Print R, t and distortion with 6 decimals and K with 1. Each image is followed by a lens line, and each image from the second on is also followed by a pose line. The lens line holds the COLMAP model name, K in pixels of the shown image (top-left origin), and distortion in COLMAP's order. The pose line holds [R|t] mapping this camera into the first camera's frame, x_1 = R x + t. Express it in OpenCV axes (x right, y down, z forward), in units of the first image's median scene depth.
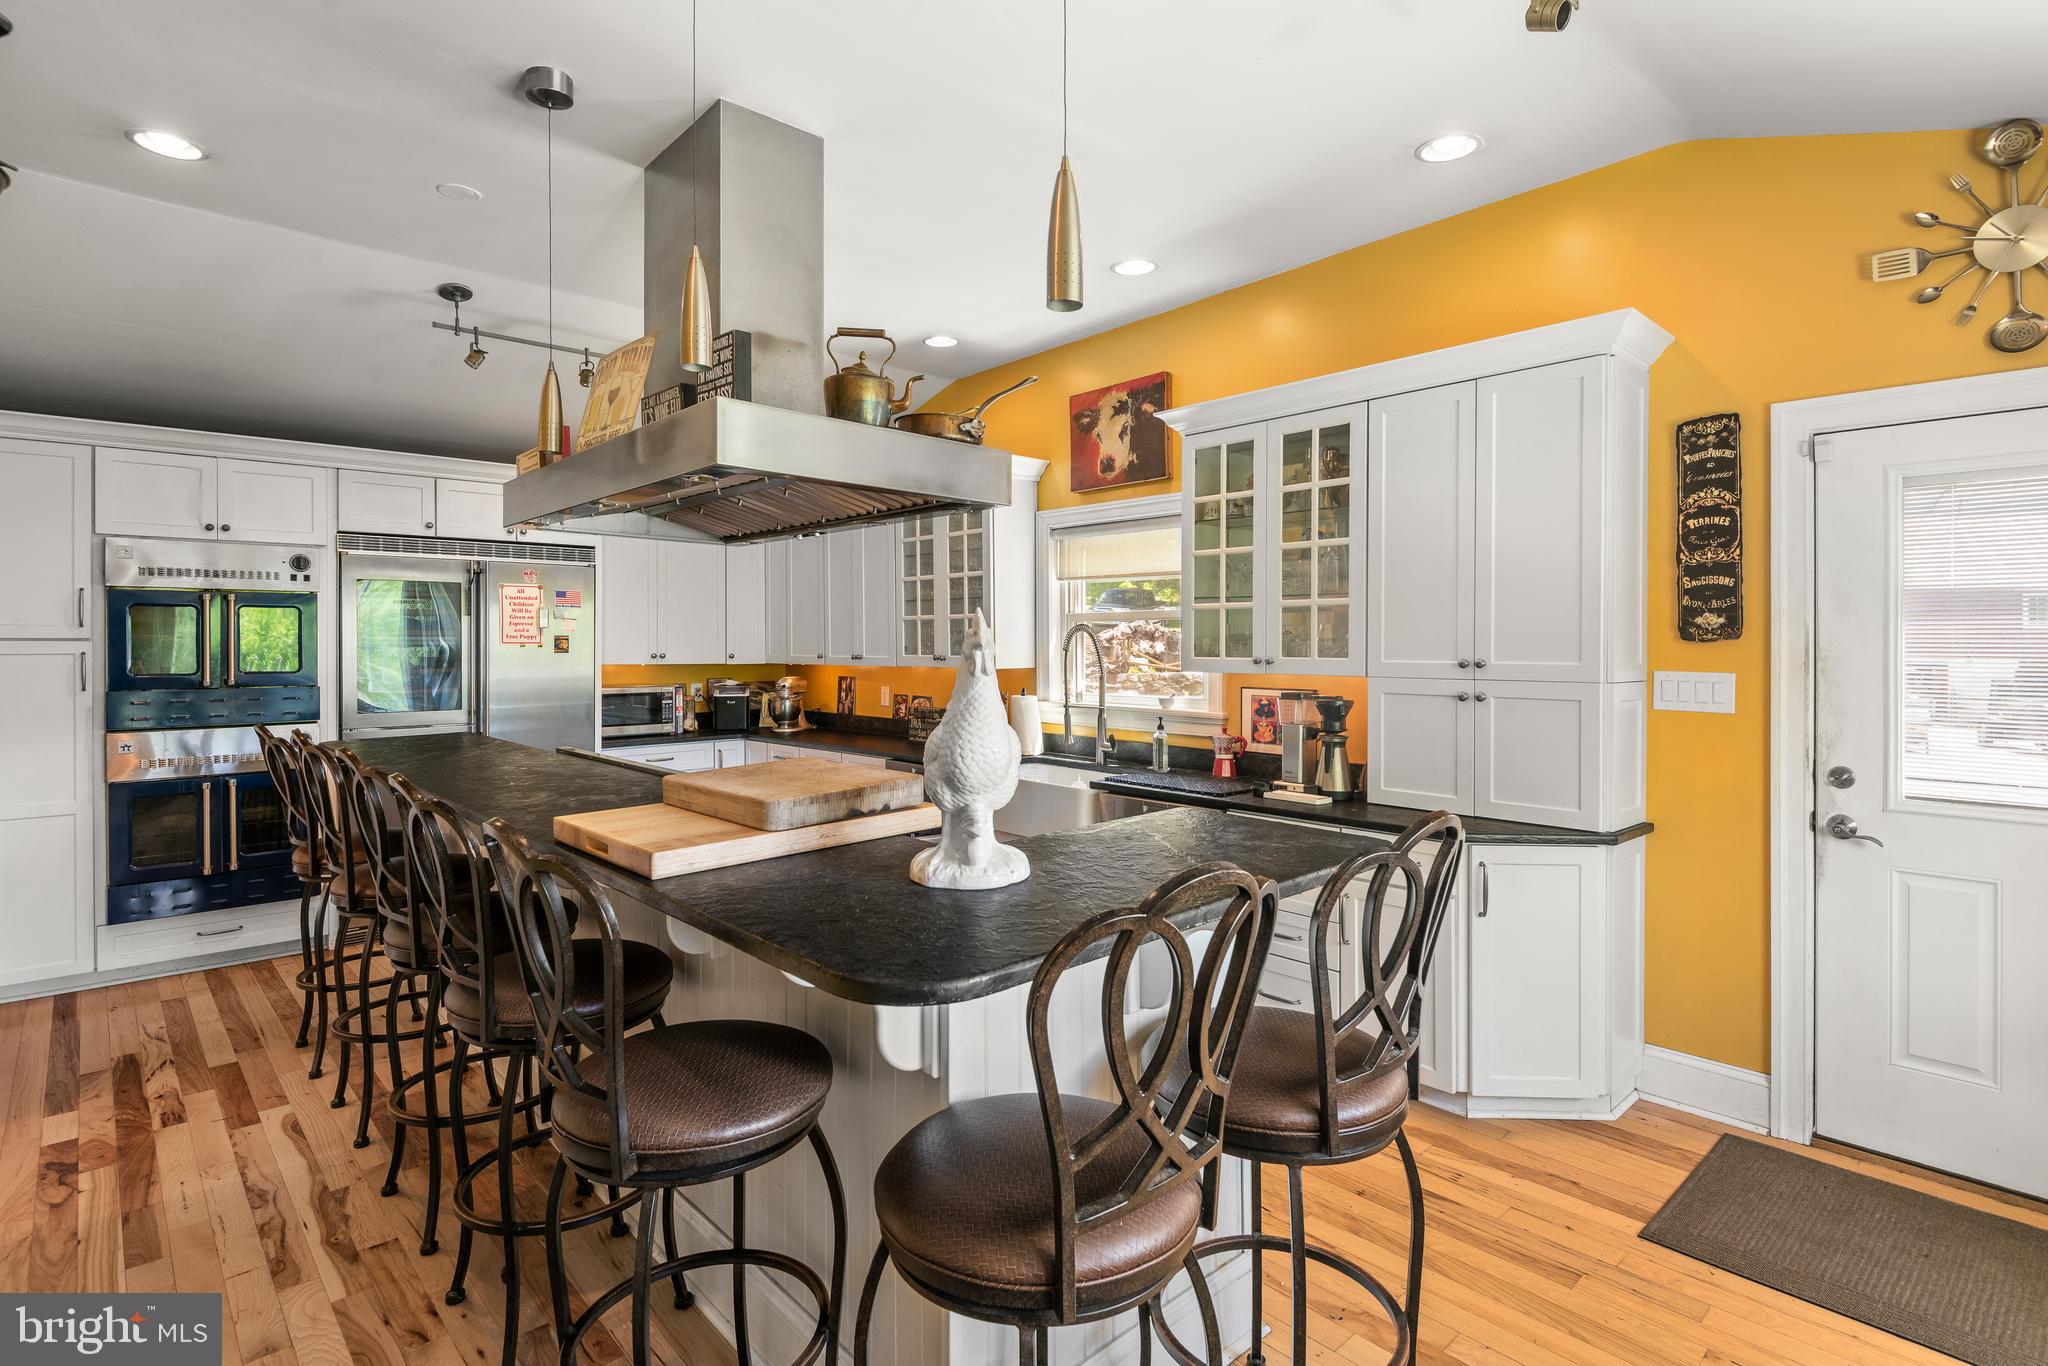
lens RADIAL K [[1025.8, 0, 1052.6], [0, 1025.8, 648.6], [0, 0, 1]] dist [-0.002654, -0.001862]
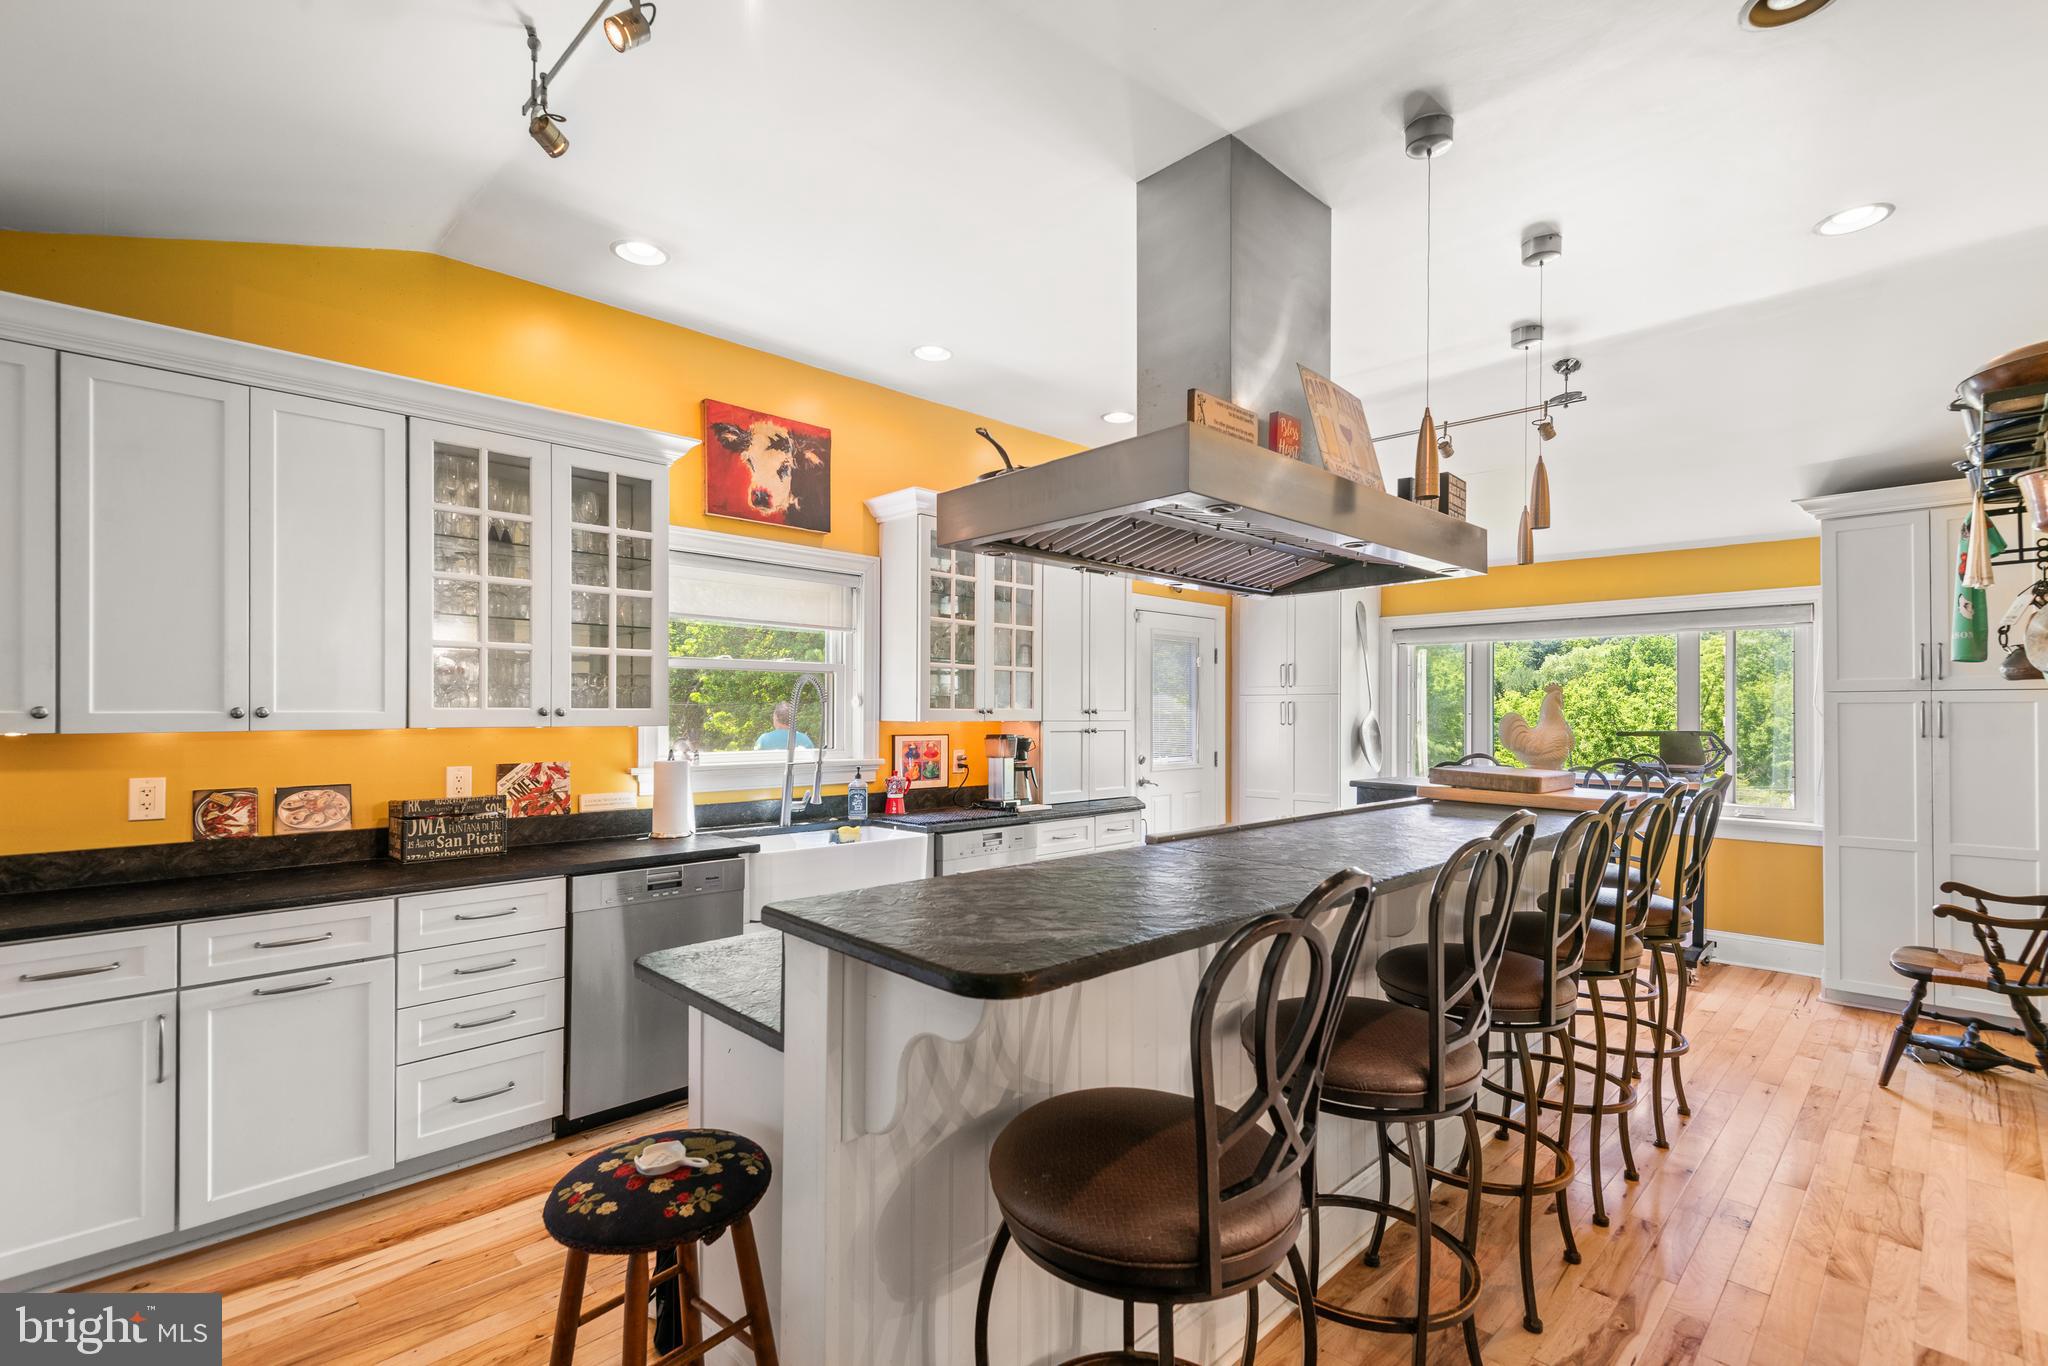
lens RADIAL K [[936.0, 0, 1025.0], [0, 936.0, 698.9], [0, 0, 1]] dist [0.011001, -0.000653]
pose [[-0.031871, 0.010217, 0.999440, -0.796004], [-0.000361, 0.999948, -0.010234, 0.007028], [-0.999492, -0.000687, -0.031865, 0.807321]]
